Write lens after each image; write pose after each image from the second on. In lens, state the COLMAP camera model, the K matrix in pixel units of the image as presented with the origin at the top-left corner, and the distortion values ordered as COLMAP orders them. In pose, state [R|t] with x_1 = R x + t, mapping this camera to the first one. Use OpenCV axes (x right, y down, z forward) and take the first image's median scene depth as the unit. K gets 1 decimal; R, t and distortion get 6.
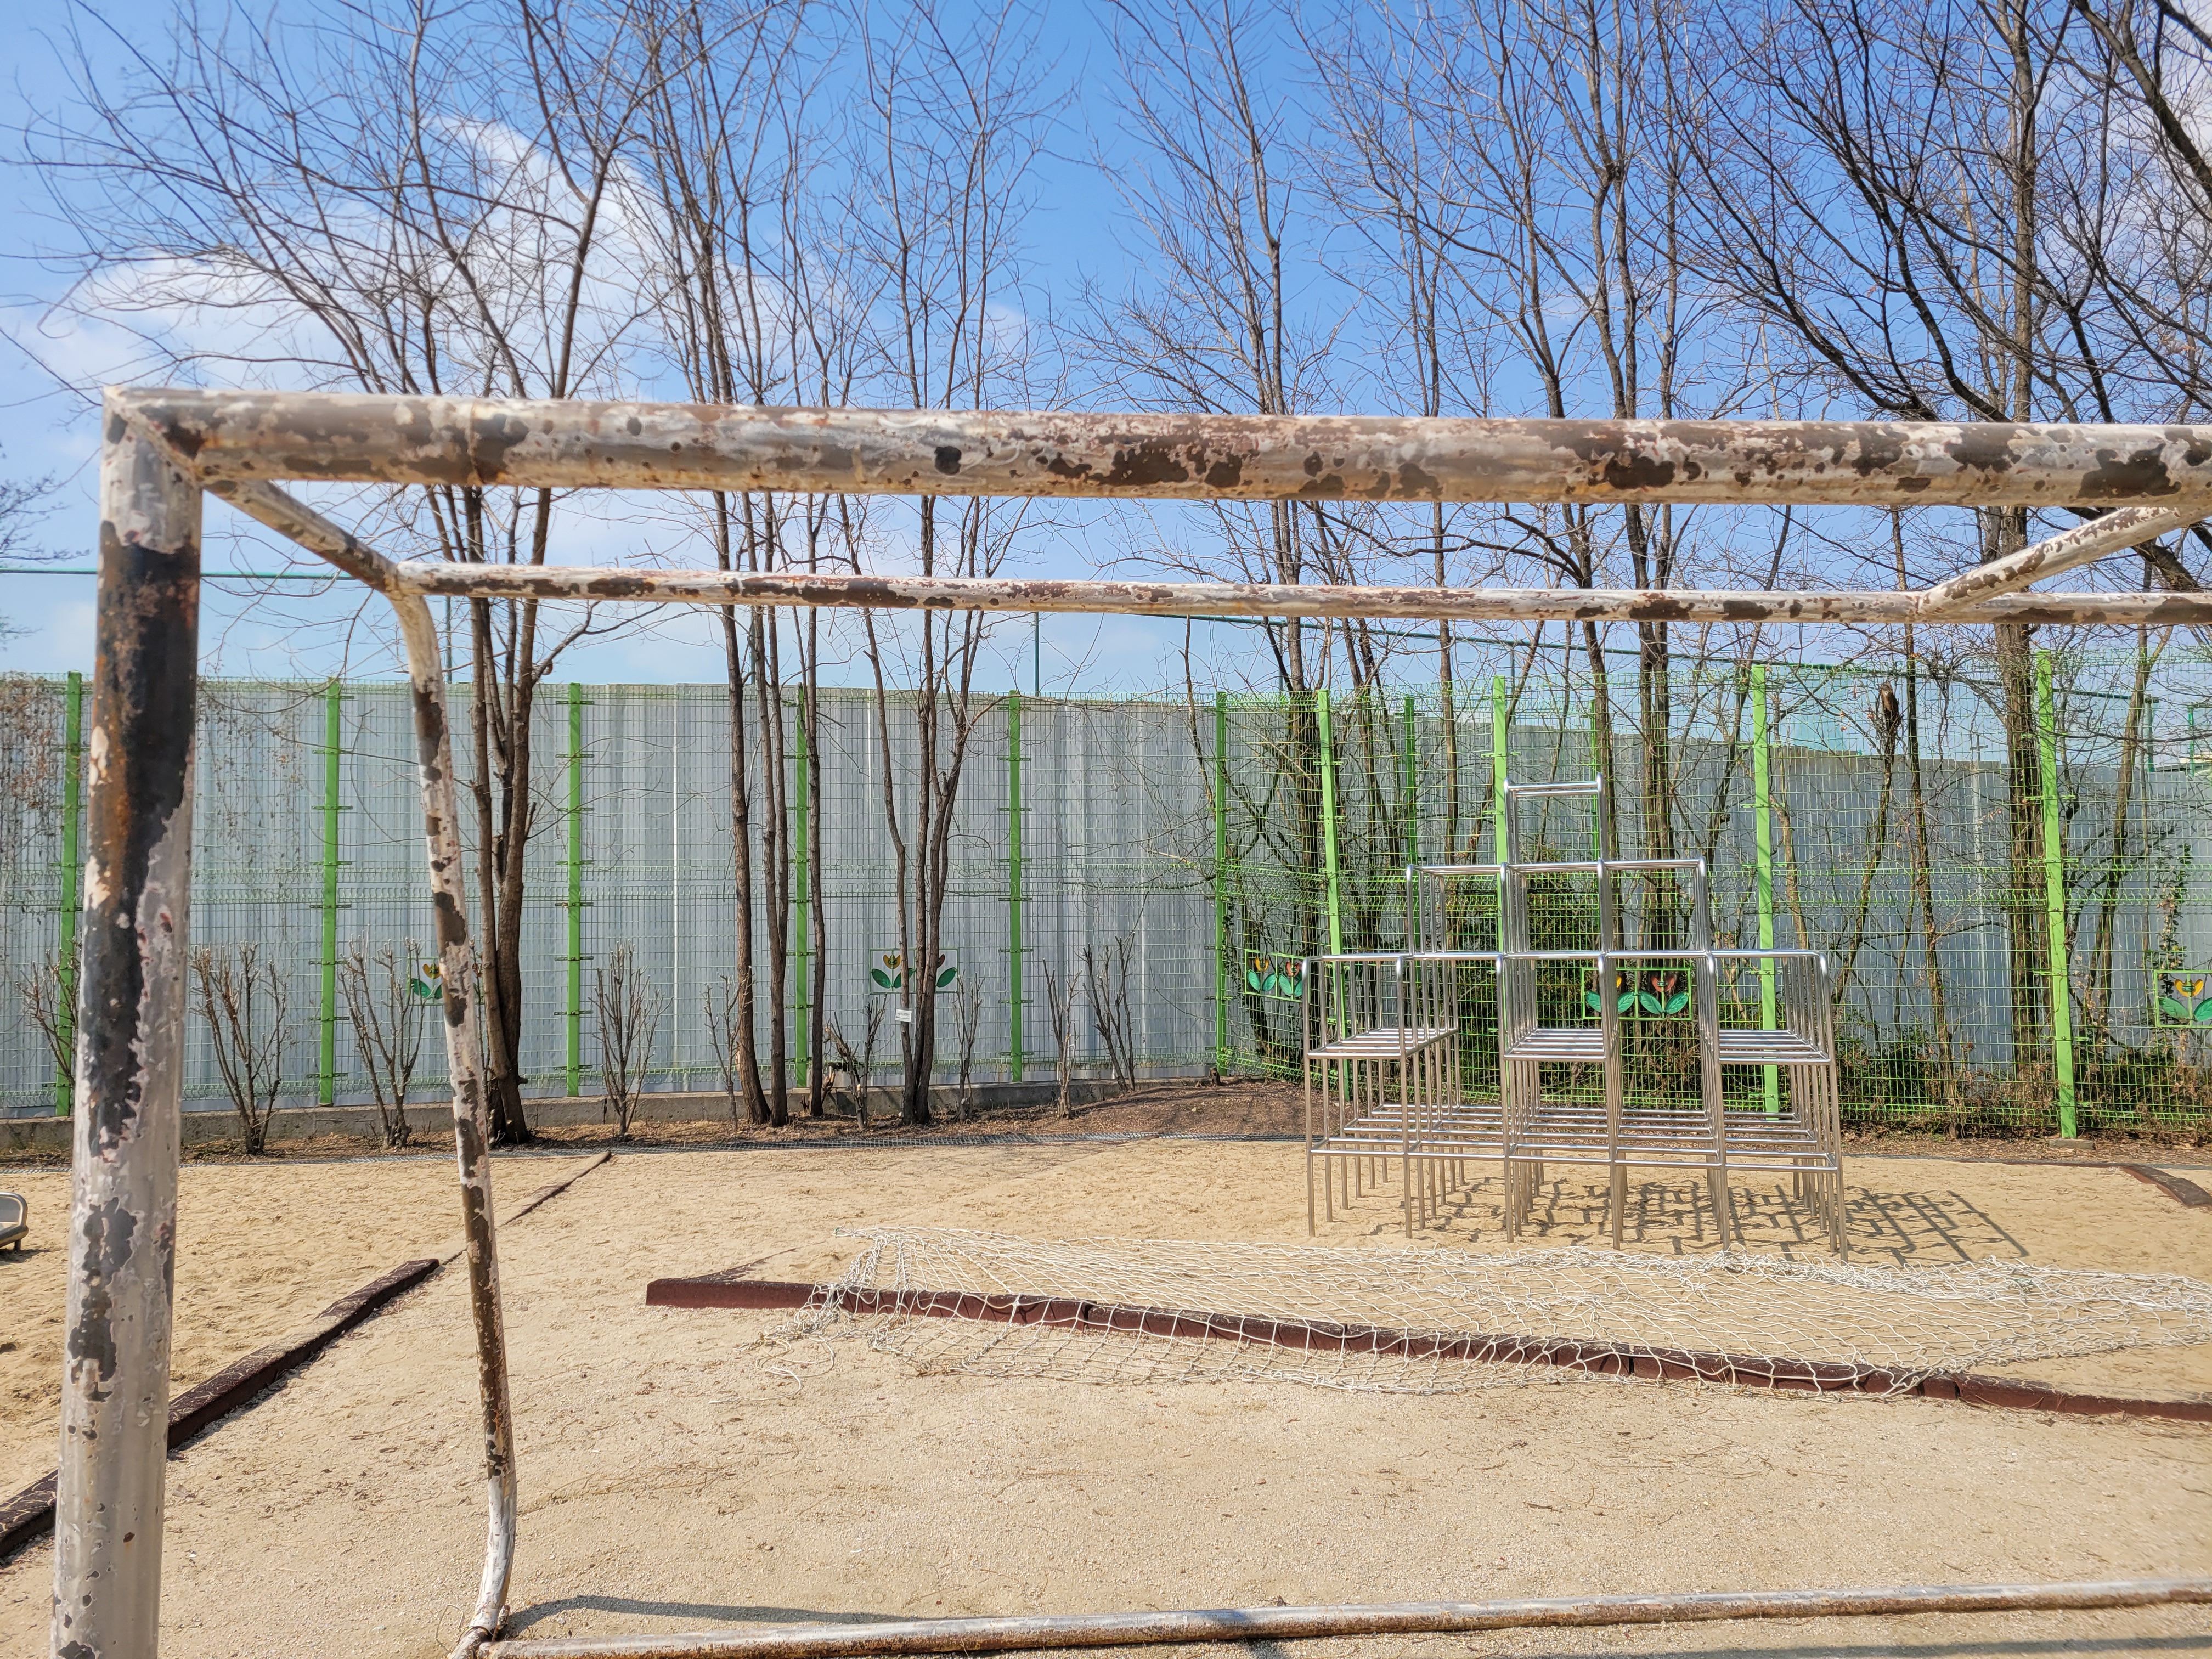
lens RADIAL K [[1631.4, 0, 1093.6], [0, 1631.4, 833.6], [0, 0, 1]] dist [0.071646, -0.051621]
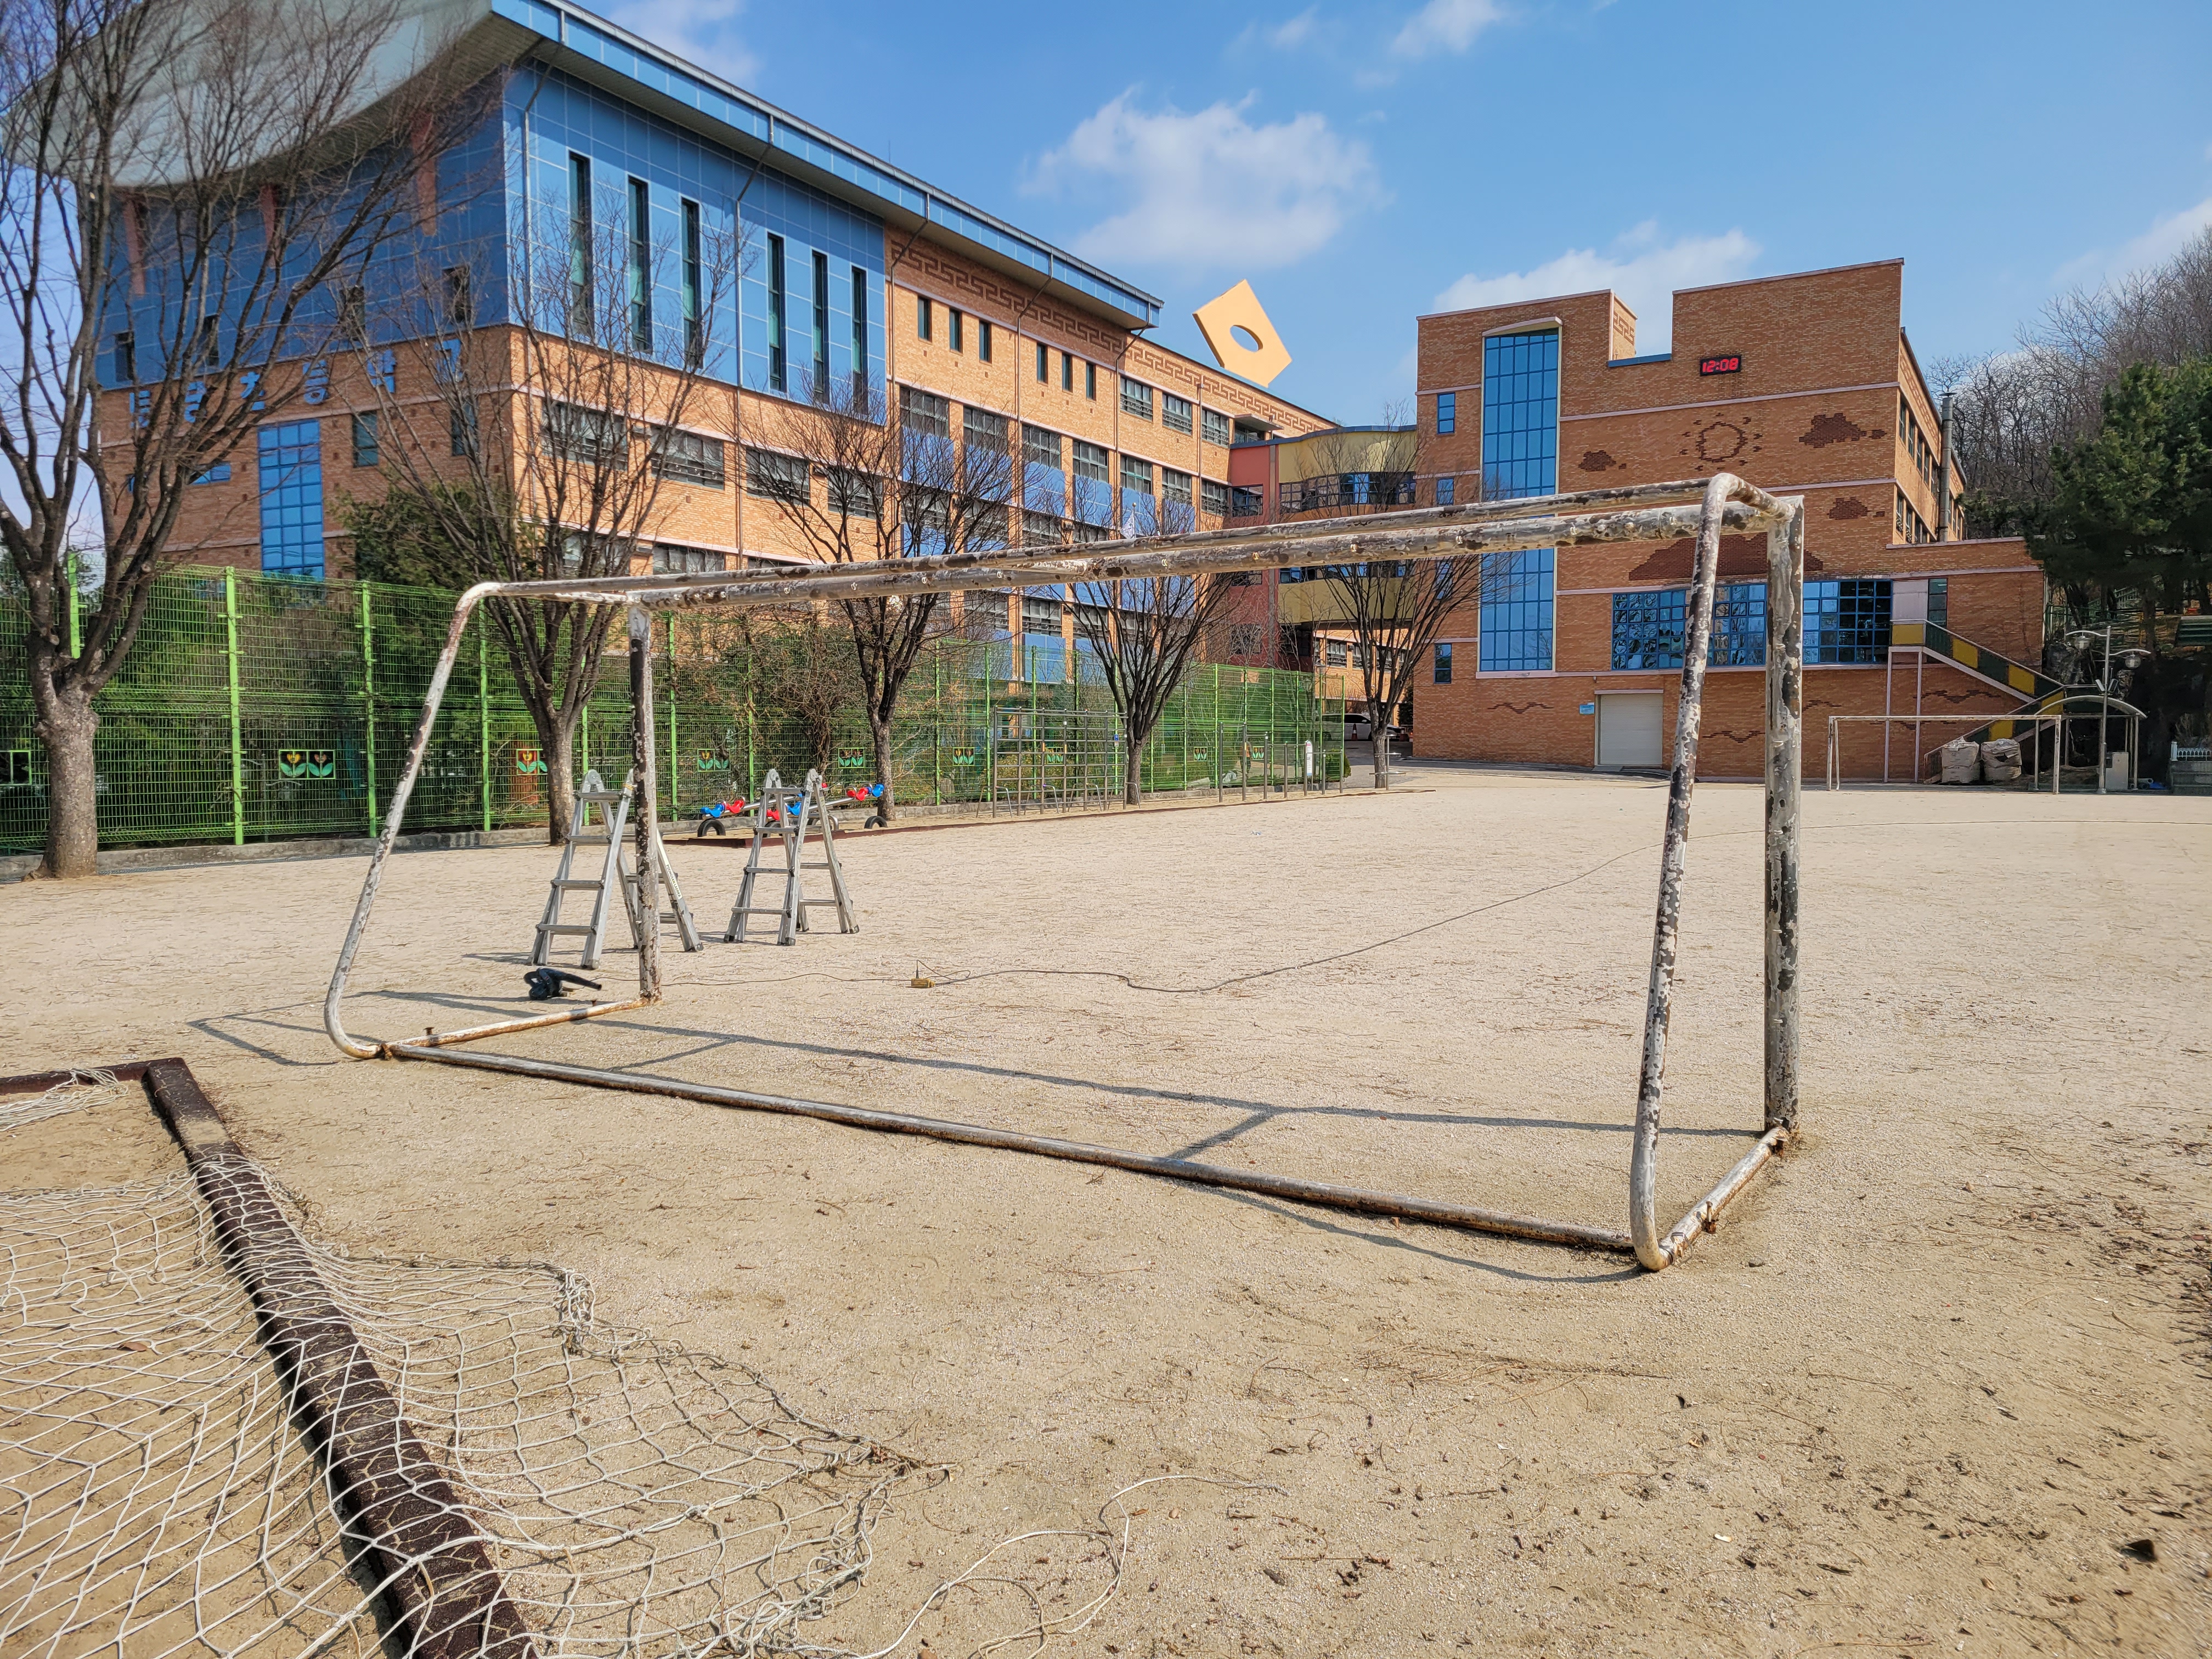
lens RADIAL K [[1631.4, 0, 1100.2], [0, 1631.4, 824.6], [0, 0, 1]] dist [0.071646, -0.051621]
pose [[-0.786304, -0.022744, 0.617421, -0.260050], [-0.024241, 0.999688, 0.005953, 0.052475], [-0.617364, -0.010286, -0.786611, 0.730886]]
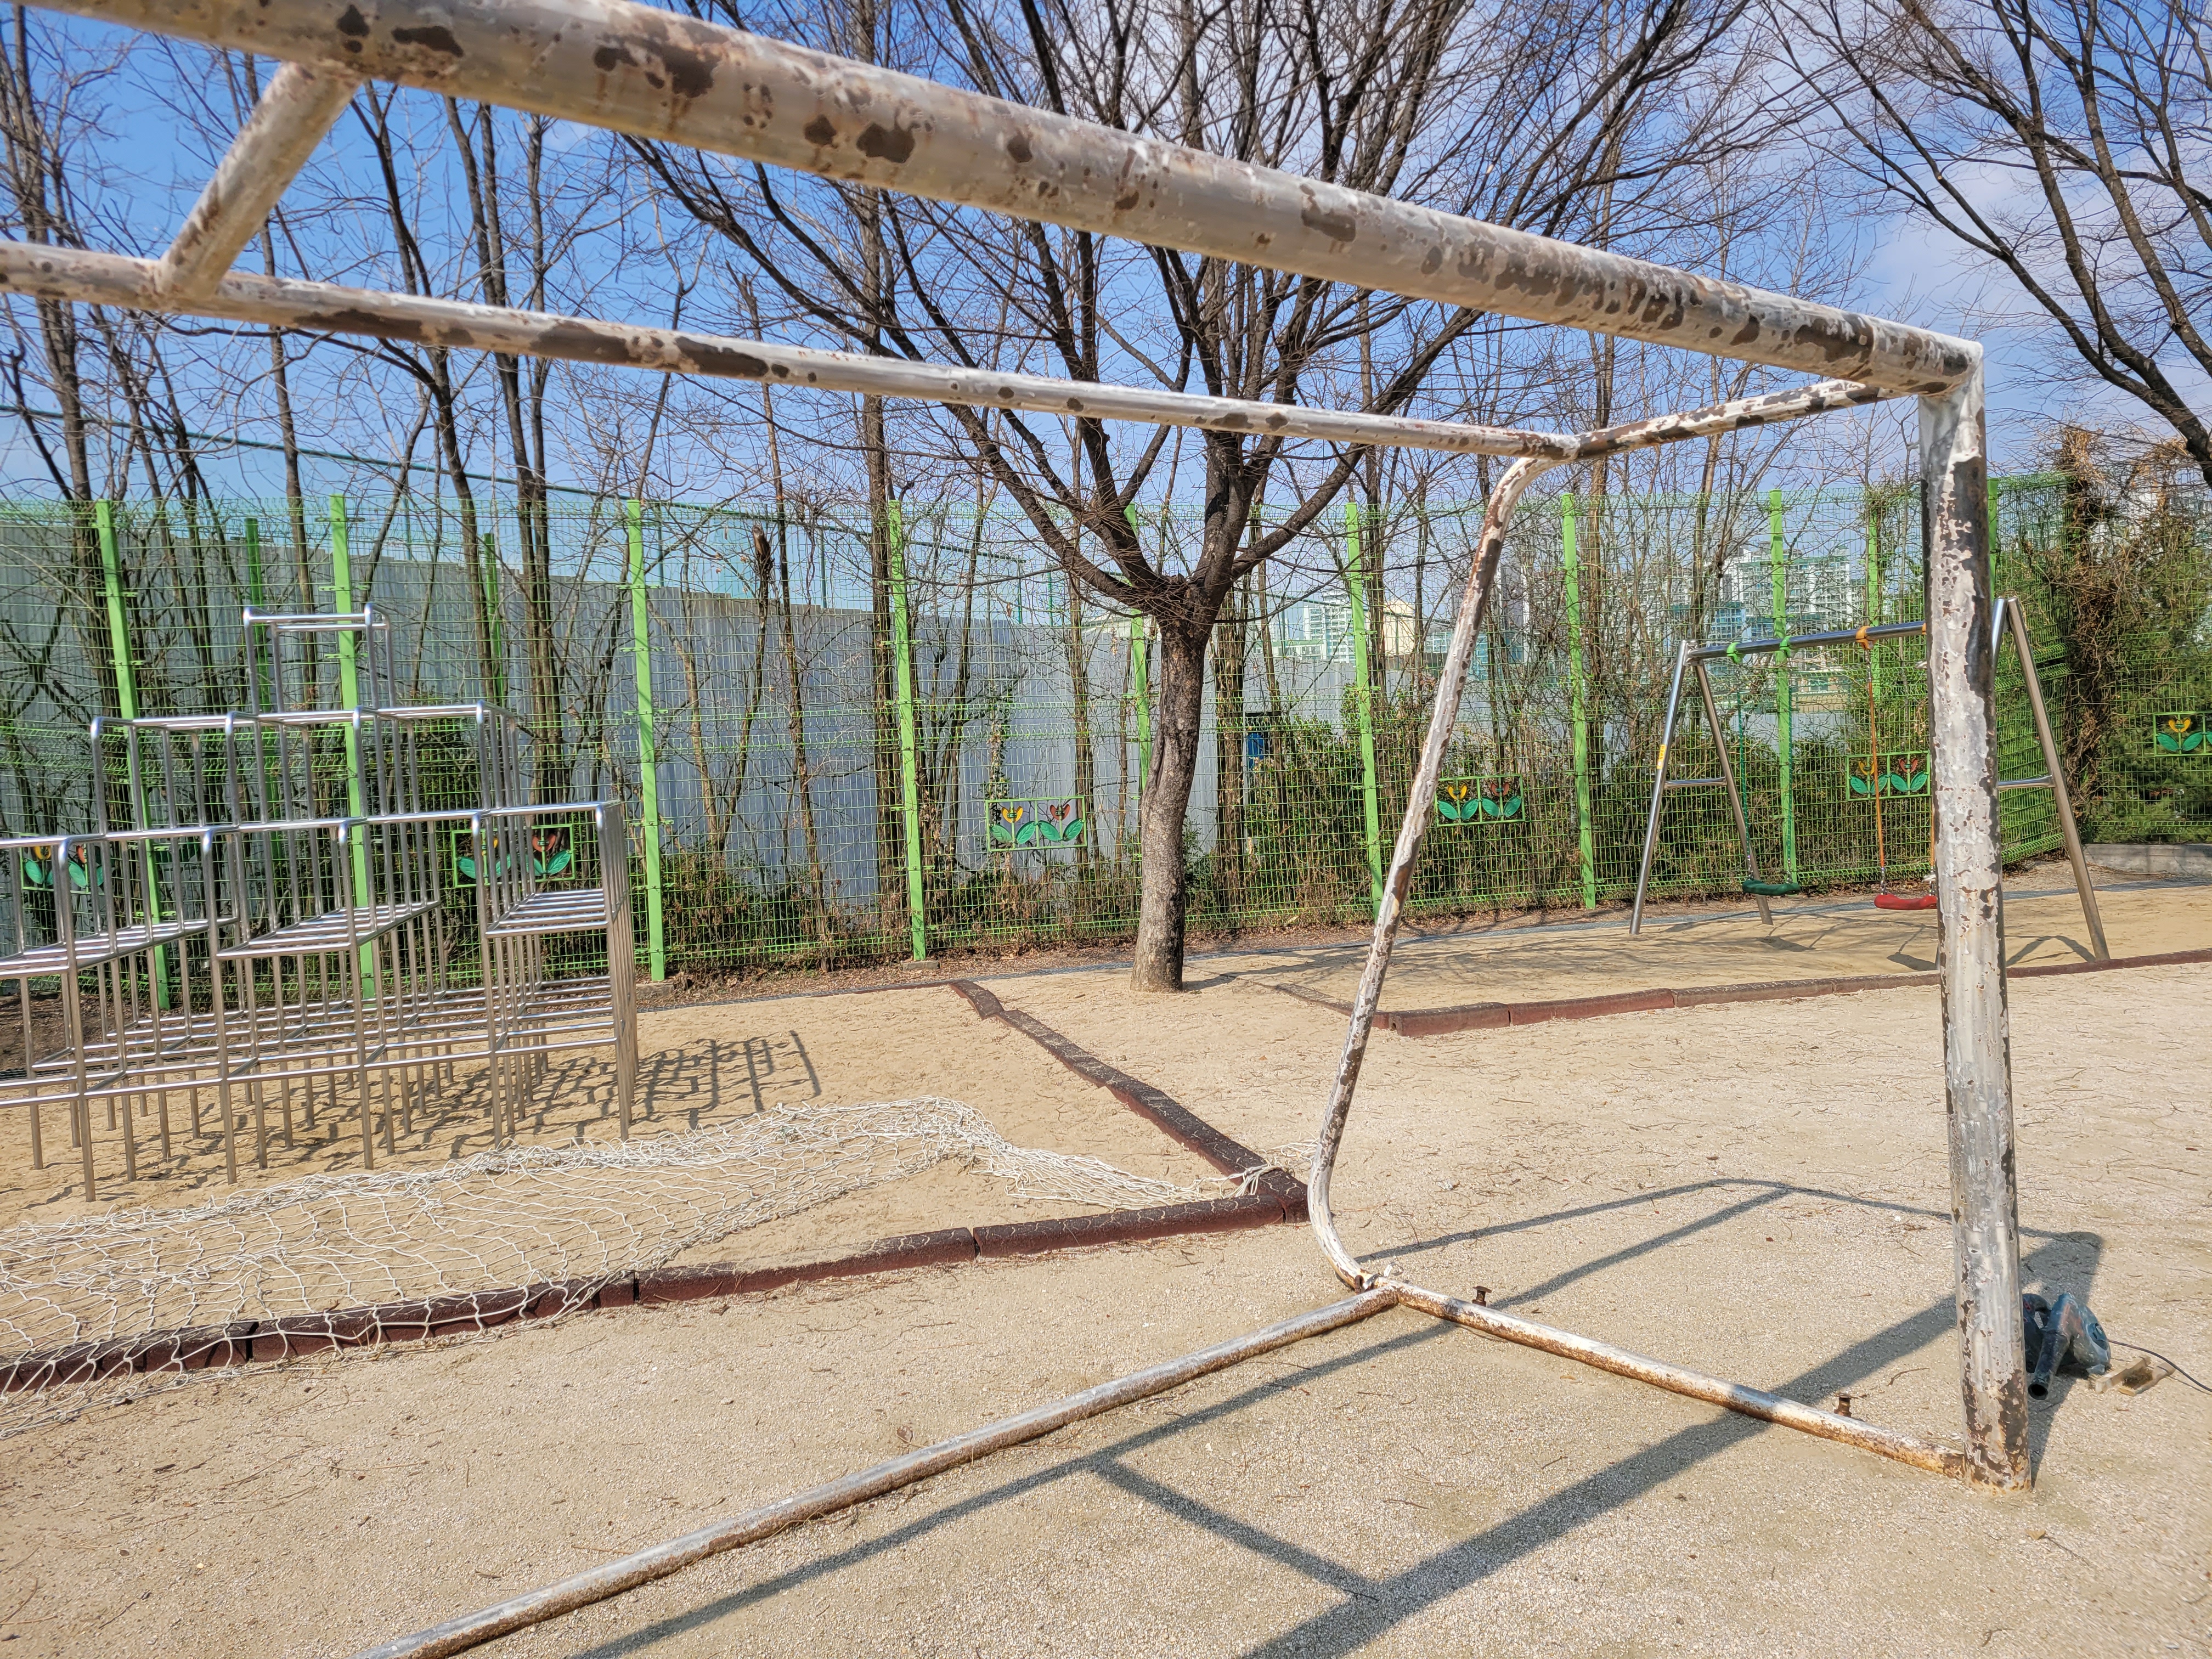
lens RADIAL K [[1631.4, 0, 1107.3], [0, 1631.4, 823.1], [0, 0, 1]] dist [0.071646, -0.051621]
pose [[0.831110, -0.057434, 0.553134, 0.126177], [0.011486, 0.996213, 0.086182, 0.005714], [-0.555989, -0.065273, 0.828623, 0.072573]]
